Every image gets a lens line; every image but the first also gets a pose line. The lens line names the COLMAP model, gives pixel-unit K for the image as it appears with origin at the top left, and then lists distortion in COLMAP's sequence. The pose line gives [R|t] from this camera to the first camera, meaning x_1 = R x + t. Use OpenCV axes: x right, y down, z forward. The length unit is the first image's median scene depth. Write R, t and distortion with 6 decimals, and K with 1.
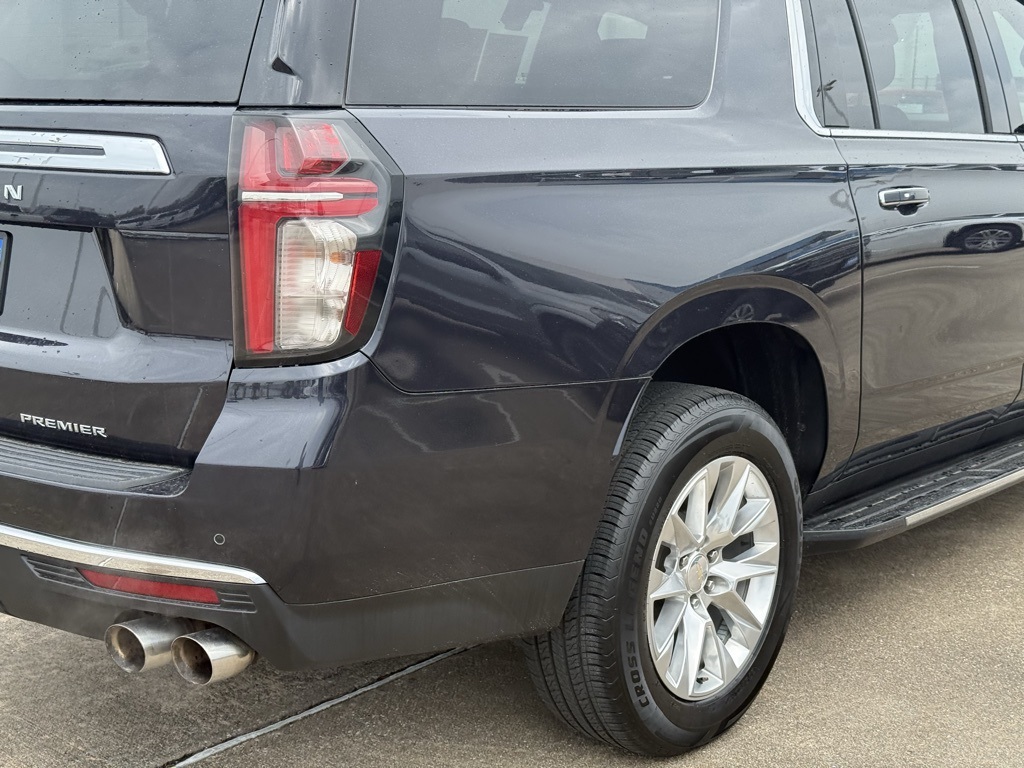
lens RADIAL K [[1405.7, 0, 519.8], [0, 1405.7, 388.9], [0, 0, 1]] dist [0.143169, -0.118625]
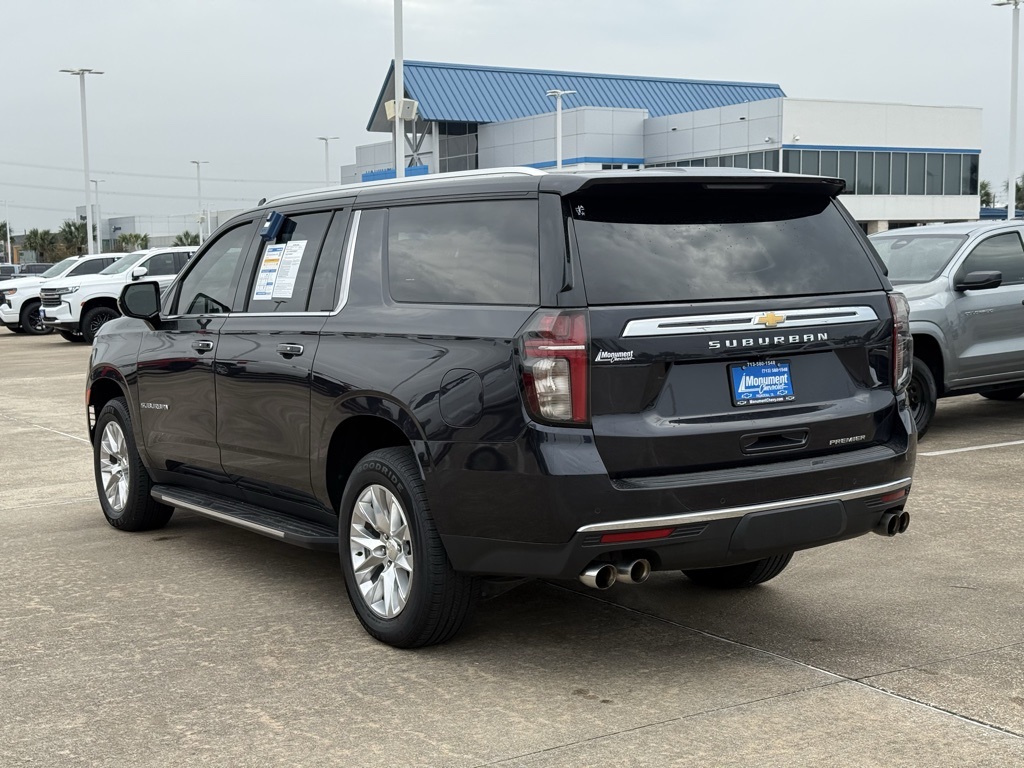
lens RADIAL K [[1393.1, 0, 509.7], [0, 1393.1, 404.3], [0, 0, 1]] dist [0.147151, -0.059925]
pose [[0.296141, -0.117569, 0.947881, -2.440819], [0.213776, 0.975379, 0.054191, -0.247871], [-0.930914, 0.186586, 0.313983, 0.780028]]
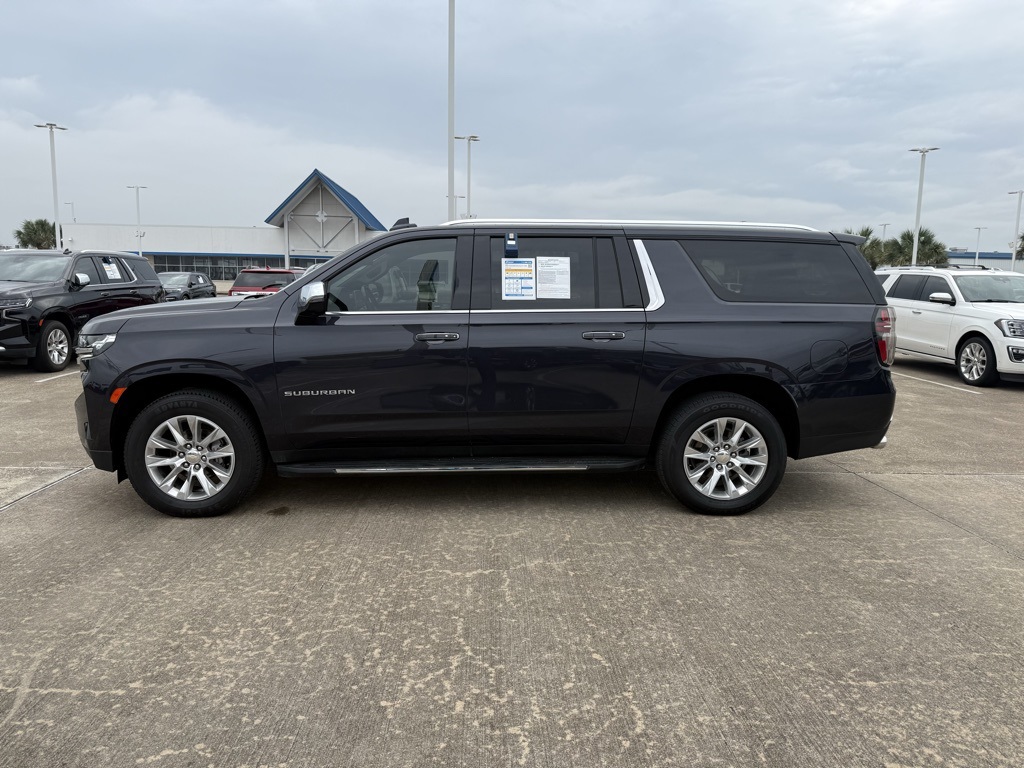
lens RADIAL K [[701.3, 0, 513.9], [0, 701.3, 358.1], [0, 0, 1]] dist [0.103706, -0.171570]
pose [[-0.671202, -0.102398, 0.734168, -1.352018], [0.115042, 0.964024, 0.239633, -0.677615], [-0.732293, 0.245302, -0.635275, 3.180511]]
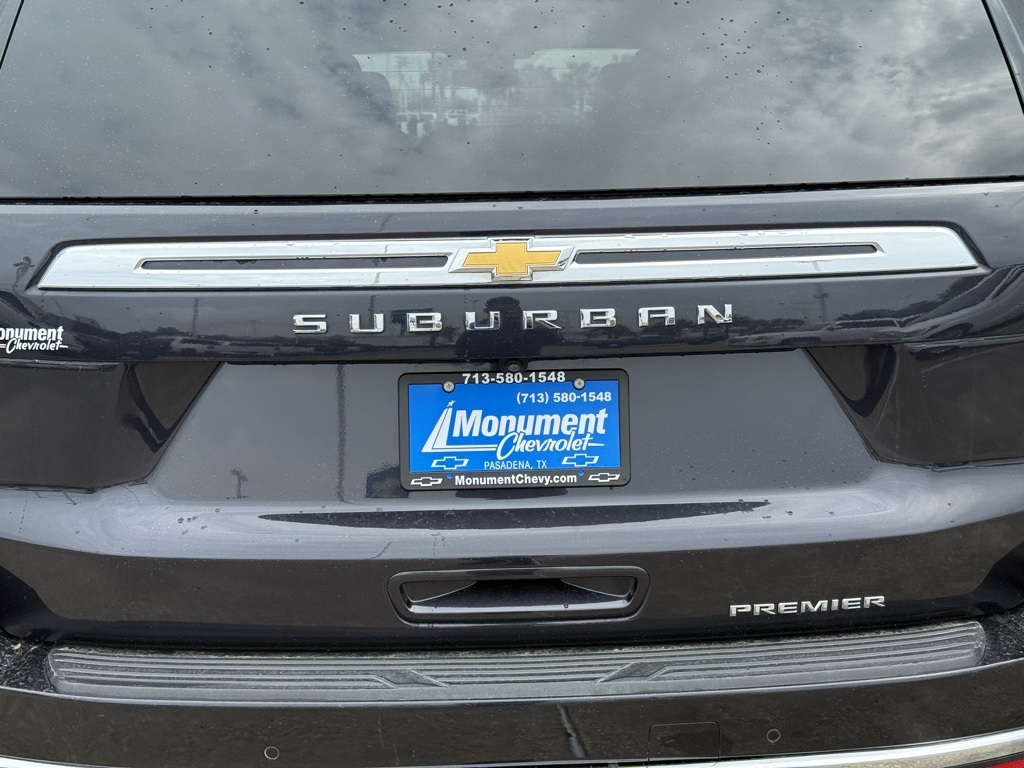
lens RADIAL K [[1405.7, 0, 519.8], [0, 1405.7, 388.9], [0, 0, 1]] dist [0.143169, -0.118625]
pose [[0.750745, -0.155362, 0.642063, -0.889885], [0.156062, 0.986150, 0.056144, -0.153605], [-0.641894, 0.058051, 0.764593, 0.497904]]
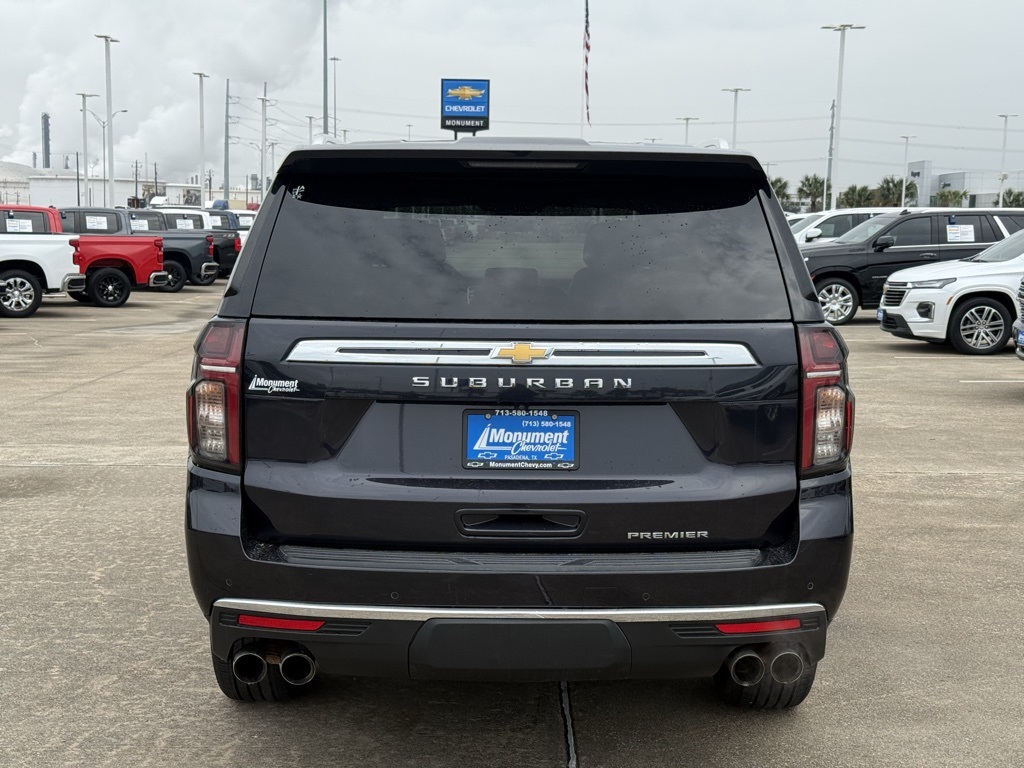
lens RADIAL K [[1405.7, 0, 519.8], [0, 1405.7, 388.9], [0, 0, 1]] dist [0.143169, -0.118625]
pose [[0.762544, -0.079619, 0.642018, -1.349923], [0.124161, 0.991961, -0.024453, -0.107775], [-0.634910, 0.098360, 0.766299, -0.051405]]
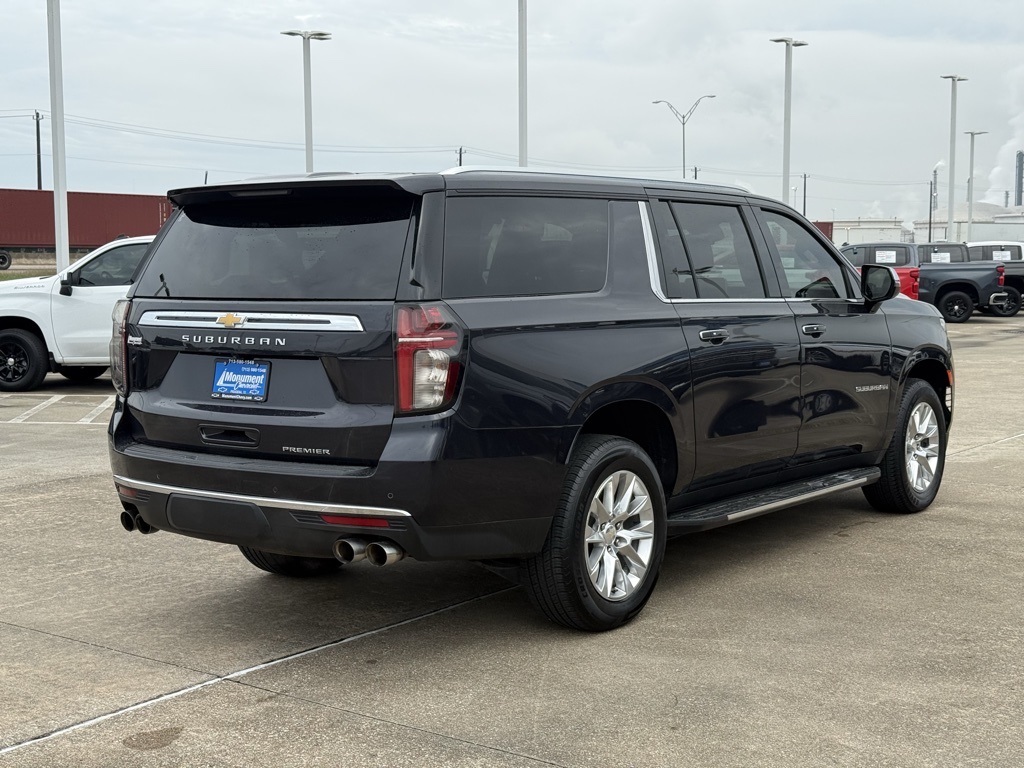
lens RADIAL K [[1405.7, 0, 519.8], [0, 1405.7, 388.9], [0, 0, 1]] dist [0.143169, -0.118625]
pose [[0.997757, -0.027412, 0.061076, -0.127752], [0.033599, 0.994145, -0.102699, 0.156318], [-0.057903, 0.104521, 0.992836, -1.080042]]
